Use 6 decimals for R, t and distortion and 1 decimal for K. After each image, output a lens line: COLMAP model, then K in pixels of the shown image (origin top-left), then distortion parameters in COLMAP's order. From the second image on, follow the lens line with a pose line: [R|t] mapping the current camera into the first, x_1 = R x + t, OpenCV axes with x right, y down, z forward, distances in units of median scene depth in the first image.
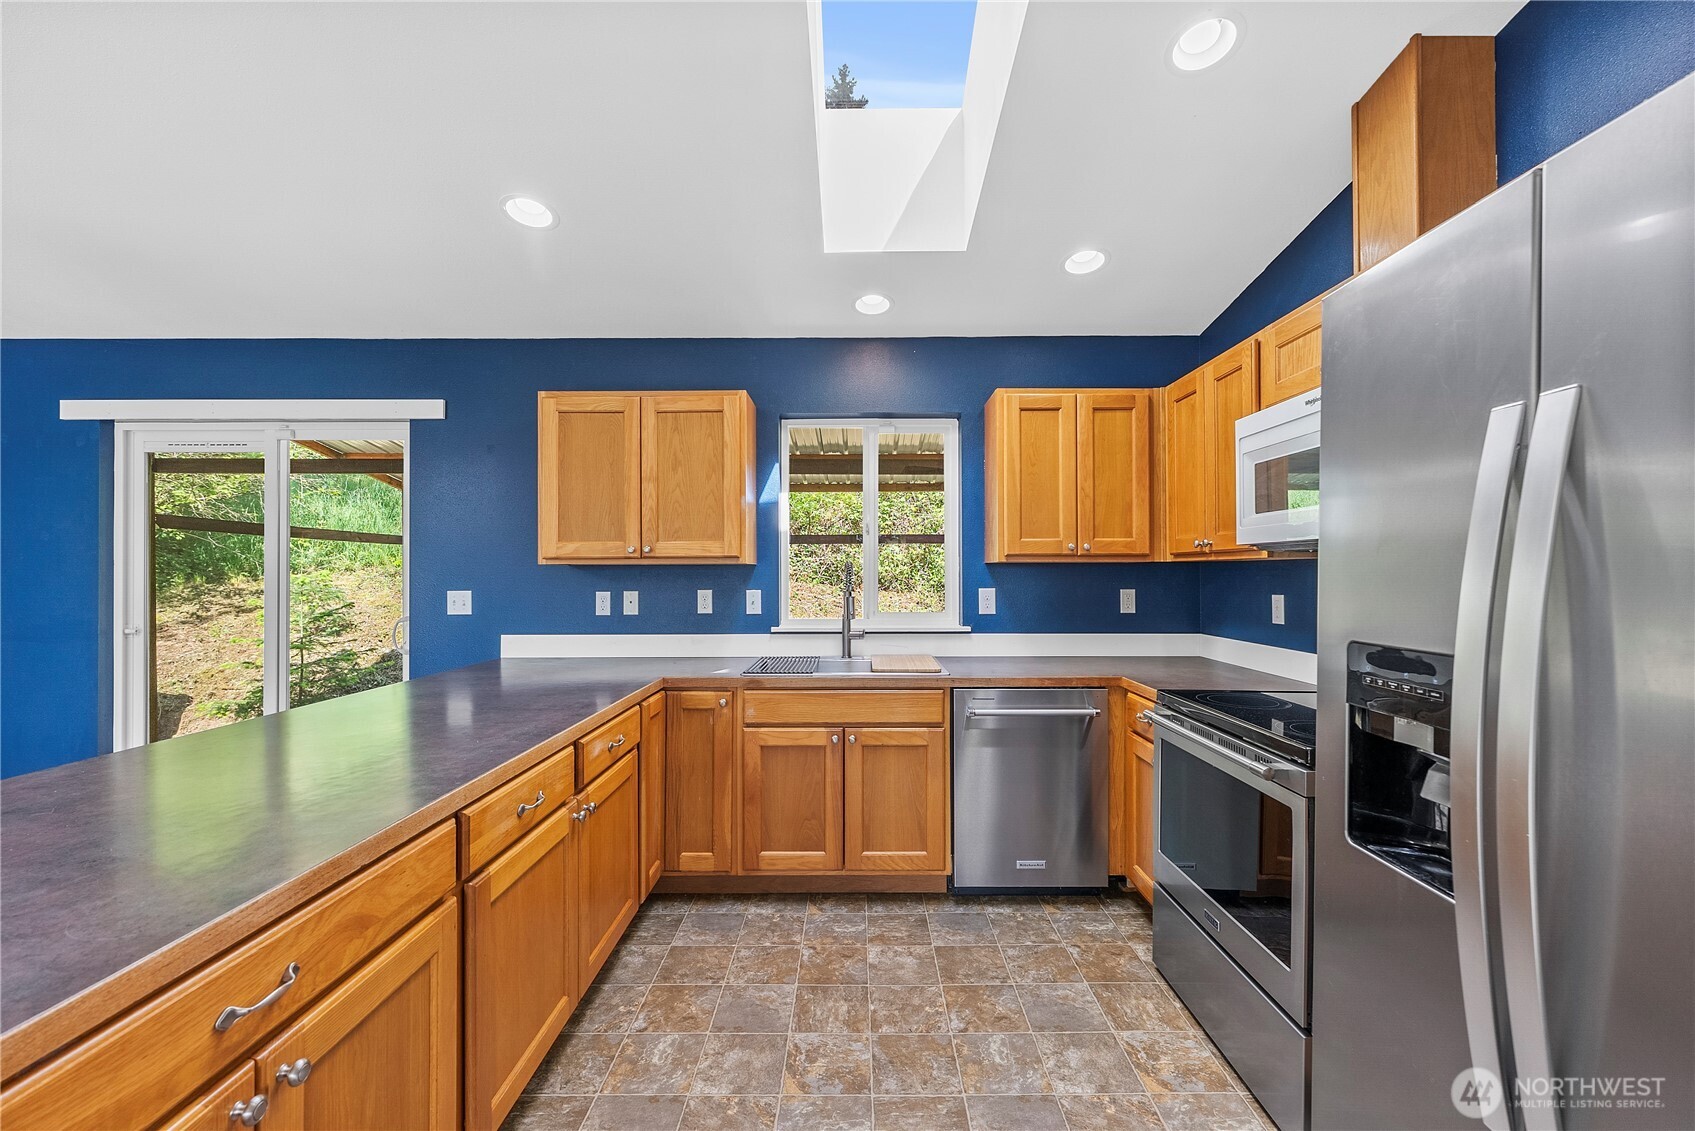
lens RADIAL K [[685.1, 0, 856.1], [0, 685.1, 568.1], [0, 0, 1]] dist [0.001619, -0.000086]
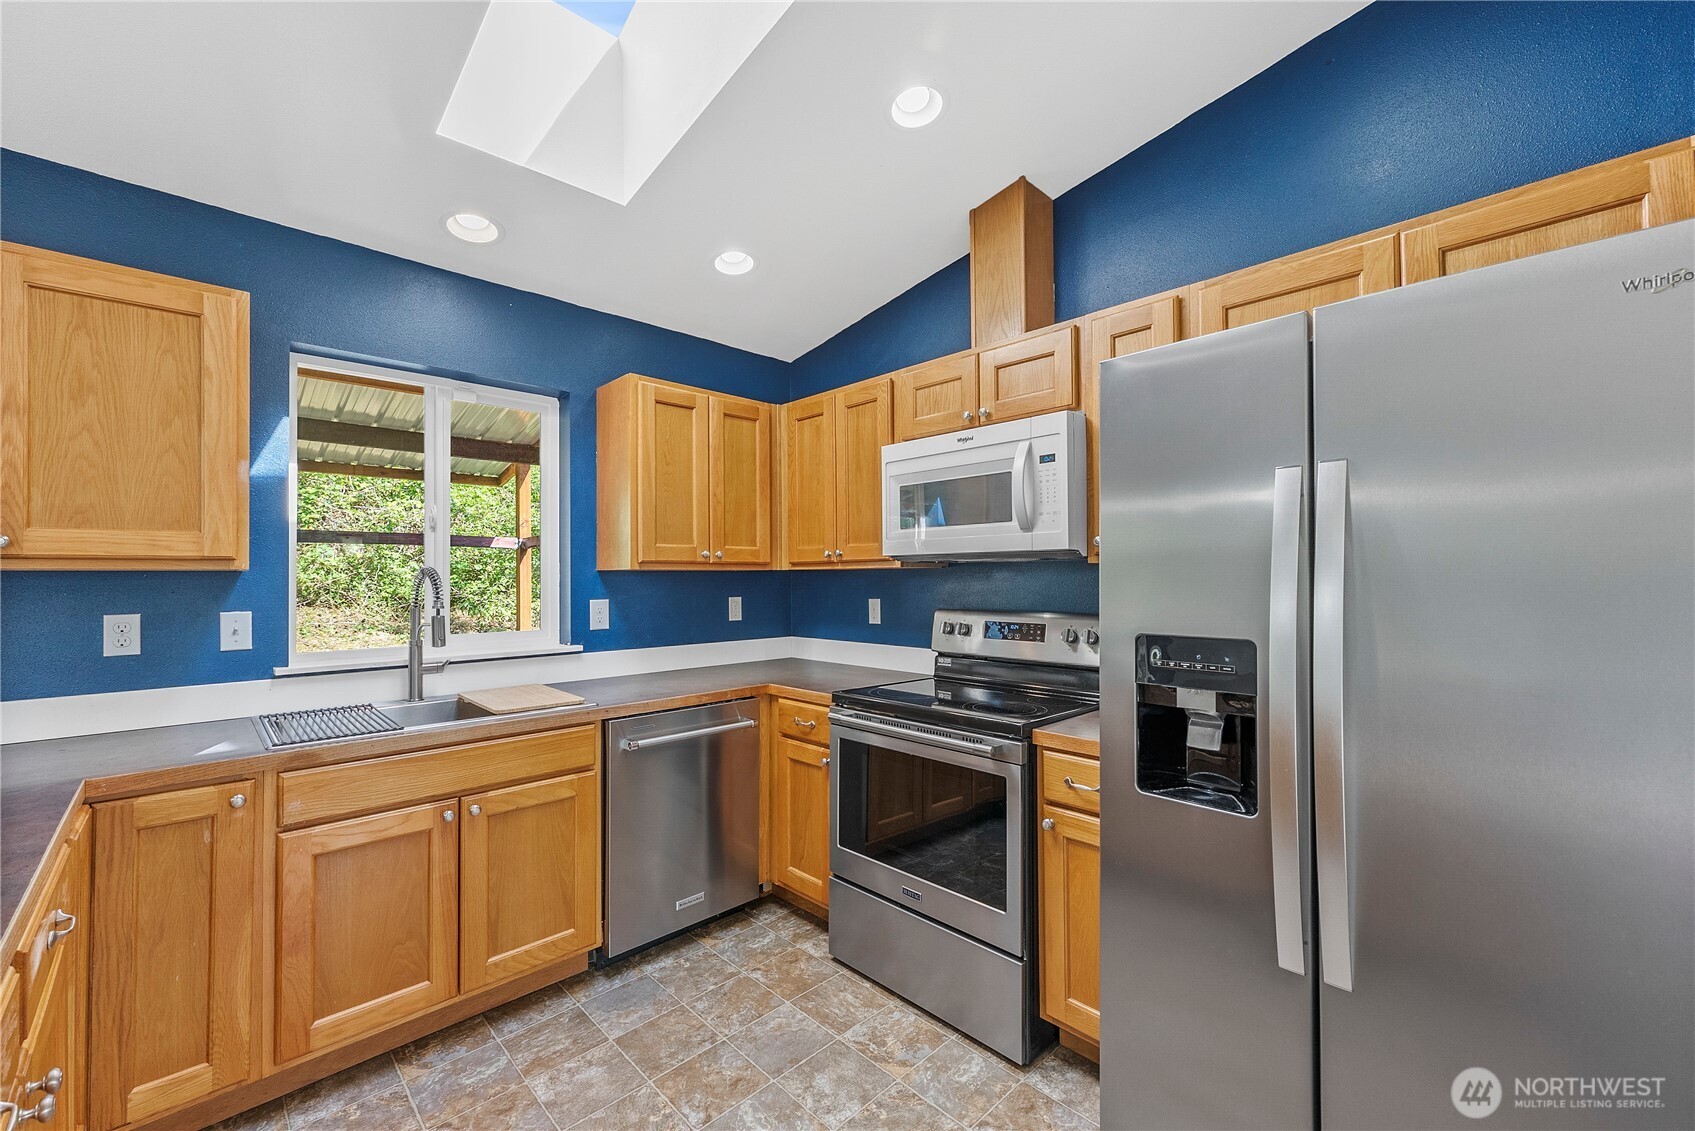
lens RADIAL K [[685.1, 0, 856.1], [0, 685.1, 568.1], [0, 0, 1]] dist [0.001619, -0.000086]
pose [[0.714139, 0.007094, 0.699968, -0.207521], [0.000365, 0.999945, -0.010507, -0.001404], [-0.700003, 0.007759, 0.714097, 0.170553]]
